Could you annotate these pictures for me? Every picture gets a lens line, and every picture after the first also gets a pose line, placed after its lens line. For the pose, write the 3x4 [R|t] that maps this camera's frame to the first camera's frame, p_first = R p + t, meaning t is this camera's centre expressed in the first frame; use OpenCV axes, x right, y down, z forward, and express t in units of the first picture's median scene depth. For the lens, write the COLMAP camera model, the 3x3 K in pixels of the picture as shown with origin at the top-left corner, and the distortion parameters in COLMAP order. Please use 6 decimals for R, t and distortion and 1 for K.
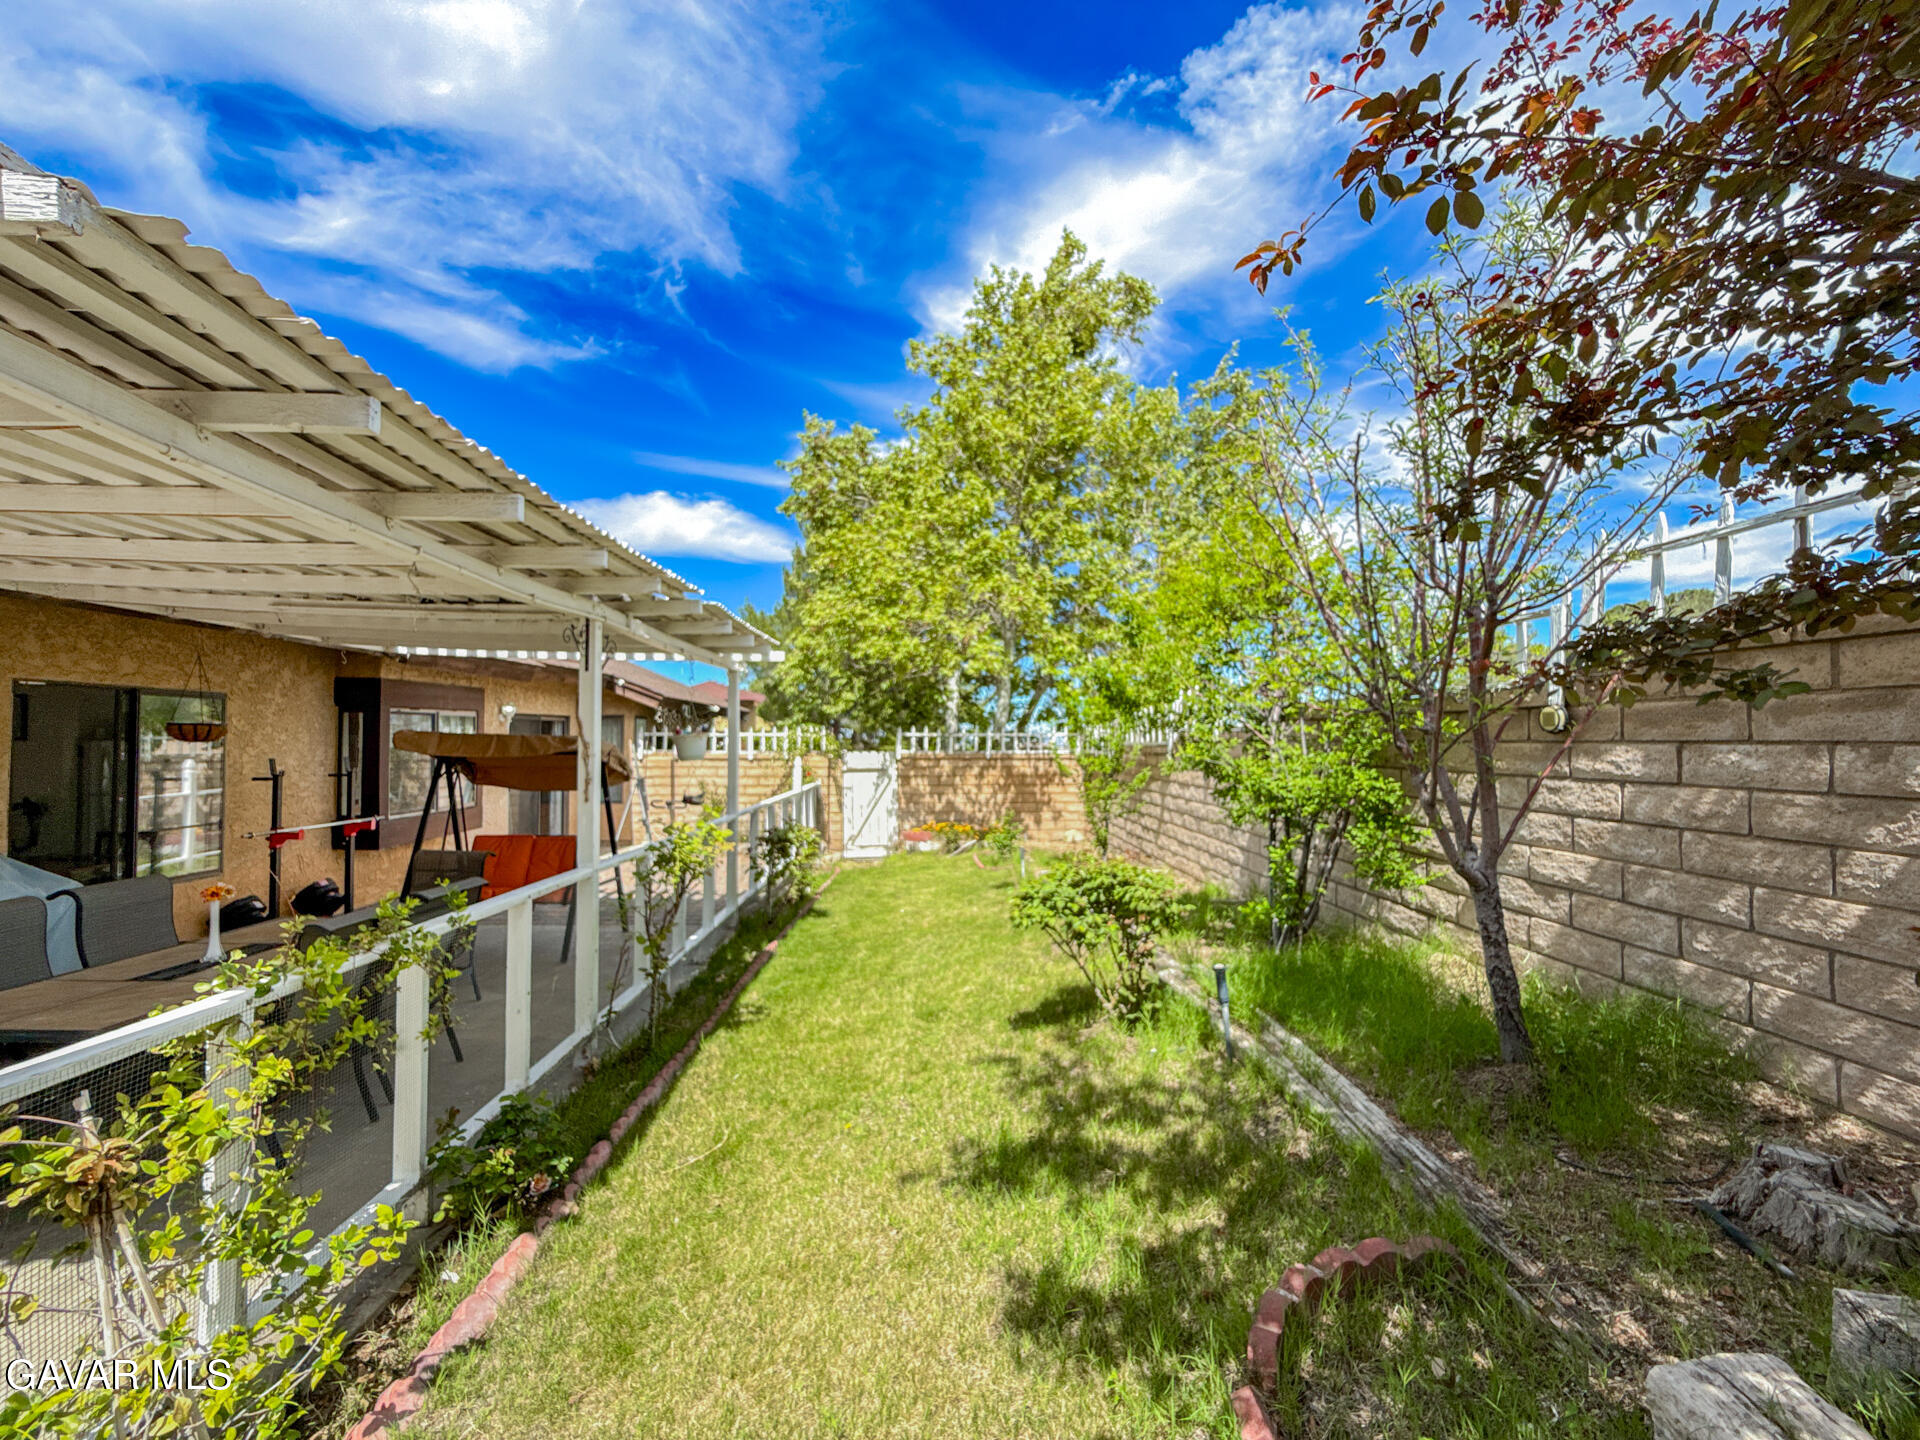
lens RADIAL K [[764.5, 0, 959.3], [0, 764.5, 722.2], [0, 0, 1]] dist [0.001352, 0.000178]
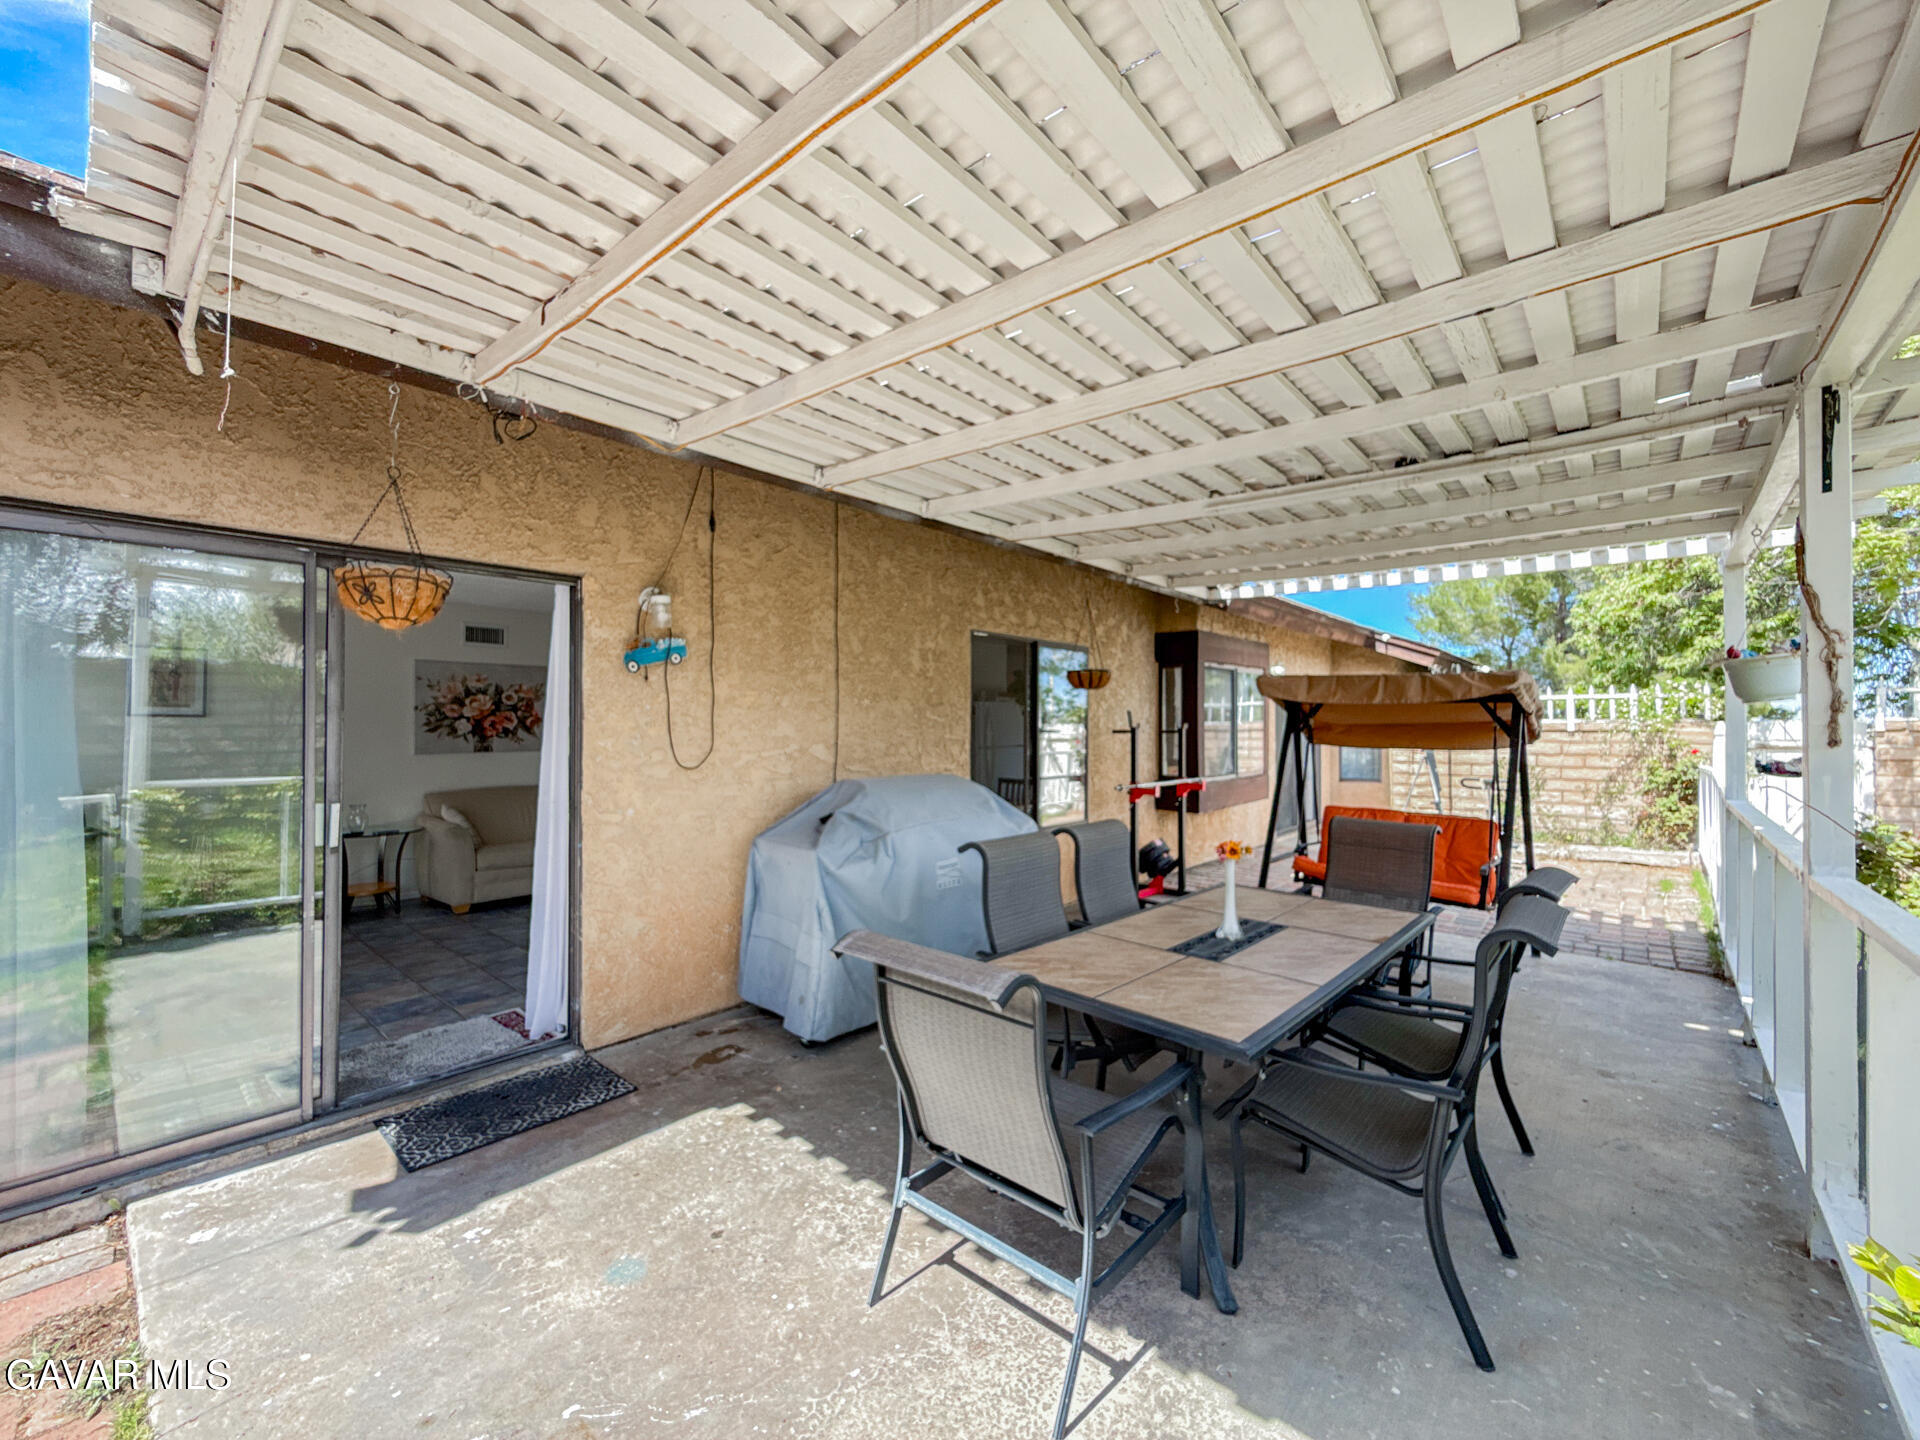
lens RADIAL K [[786.2, 0, 980.0], [0, 786.2, 723.5], [0, 0, 1]] dist [0.002058, 0.000325]
pose [[0.726279, -0.001685, -0.687398, -0.290266], [0.015637, 0.999779, 0.014071, 0.038577], [0.687222, -0.020968, 0.726144, 0.120725]]
